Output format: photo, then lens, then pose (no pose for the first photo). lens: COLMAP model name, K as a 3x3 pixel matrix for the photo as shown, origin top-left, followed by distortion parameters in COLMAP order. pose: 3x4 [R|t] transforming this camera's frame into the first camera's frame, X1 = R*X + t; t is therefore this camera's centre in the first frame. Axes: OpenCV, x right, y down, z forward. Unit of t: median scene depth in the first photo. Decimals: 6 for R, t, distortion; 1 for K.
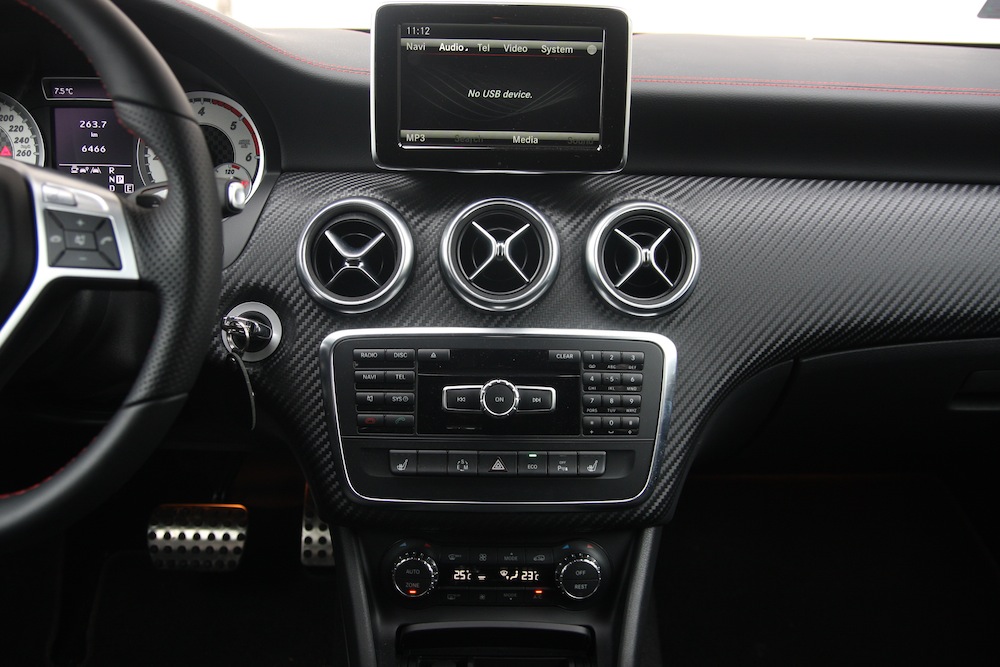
lens RADIAL K [[1037.9, 0, 503.3], [0, 1037.9, 357.6], [0, 0, 1]] dist [-0.112808, 0.280407]
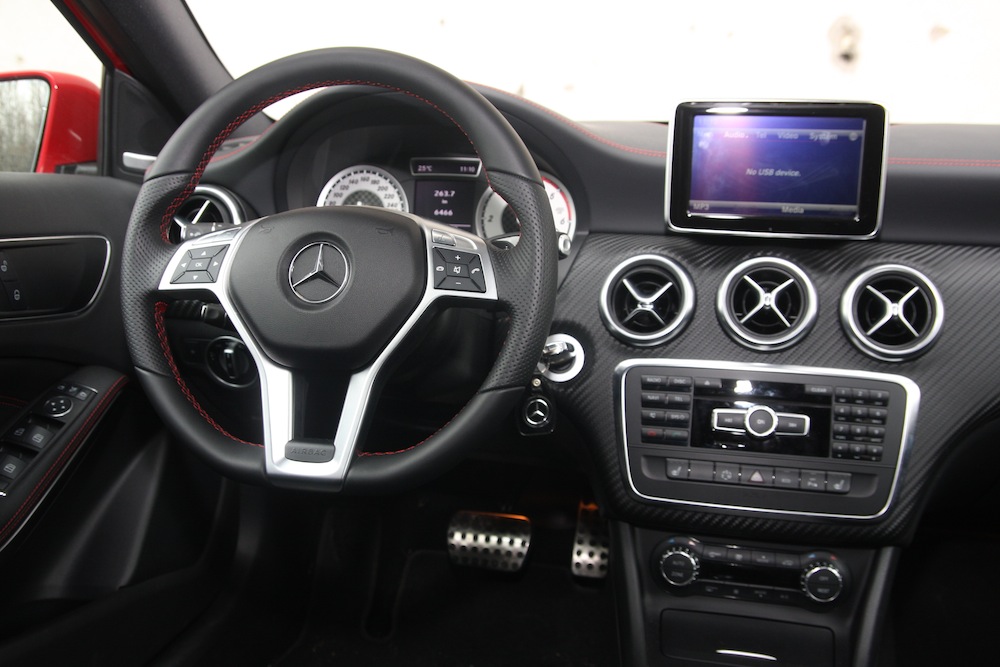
lens RADIAL K [[992.7, 0, 496.2], [0, 992.7, 347.6], [0, 0, 1]] dist [-0.086033, 0.151747]
pose [[0.965745, 0.048806, -0.254860, -0.012195], [-0.070174, 0.994679, -0.075432, 0.060159], [0.249822, 0.090733, 0.964031, -0.183102]]
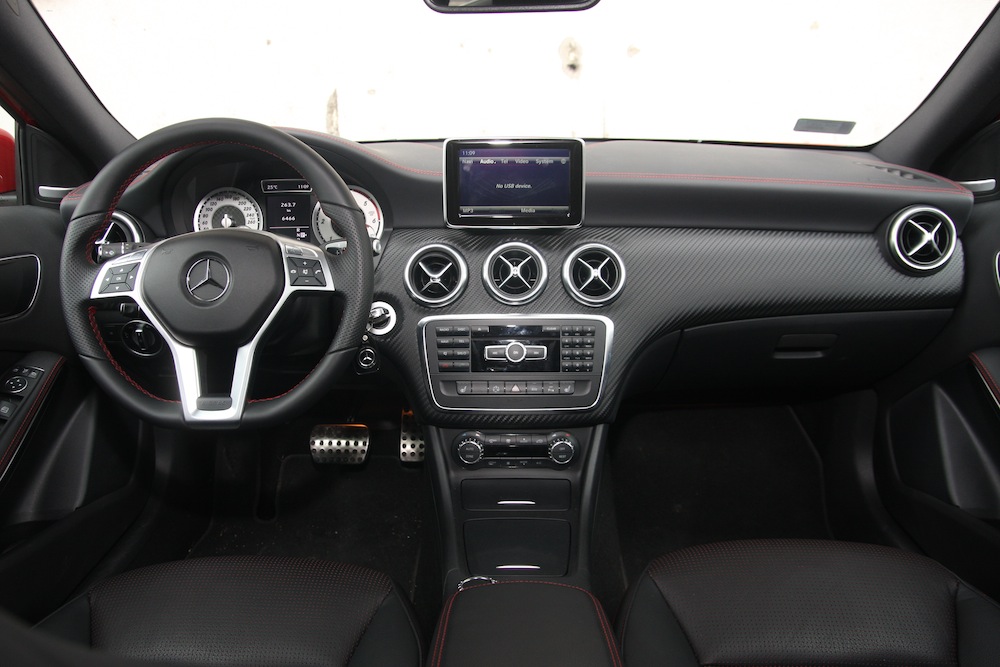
lens RADIAL K [[759.9, 0, 500.2], [0, 759.9, 349.5], [0, 0, 1]] dist [-0.129891, 0.090589]
pose [[0.999254, -0.013106, -0.036314, 0.017140], [0.013427, 0.999873, 0.008622, 0.021691], [0.036197, -0.009103, 0.999303, -0.333118]]
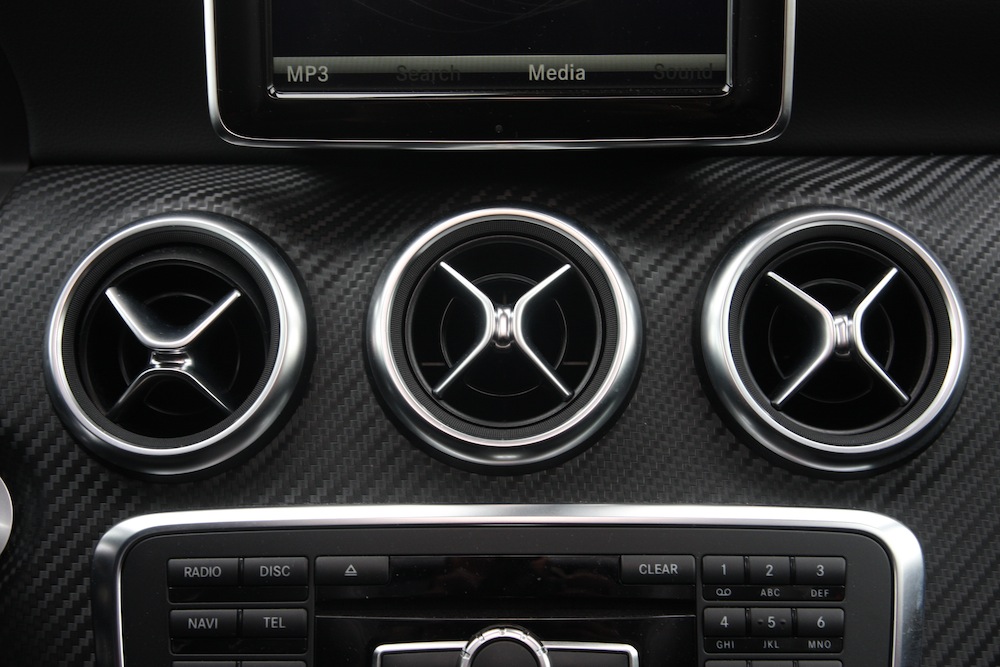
lens RADIAL K [[1686.7, 0, 500.0], [0, 1686.7, 333.5], [0, 0, 1]] dist [0.006964, -0.001041]
pose [[0.998947, -0.018072, -0.042181, 0.024993], [0.013114, 0.993280, -0.114994, -0.018581], [0.043975, 0.114319, 0.992470, 0.295441]]
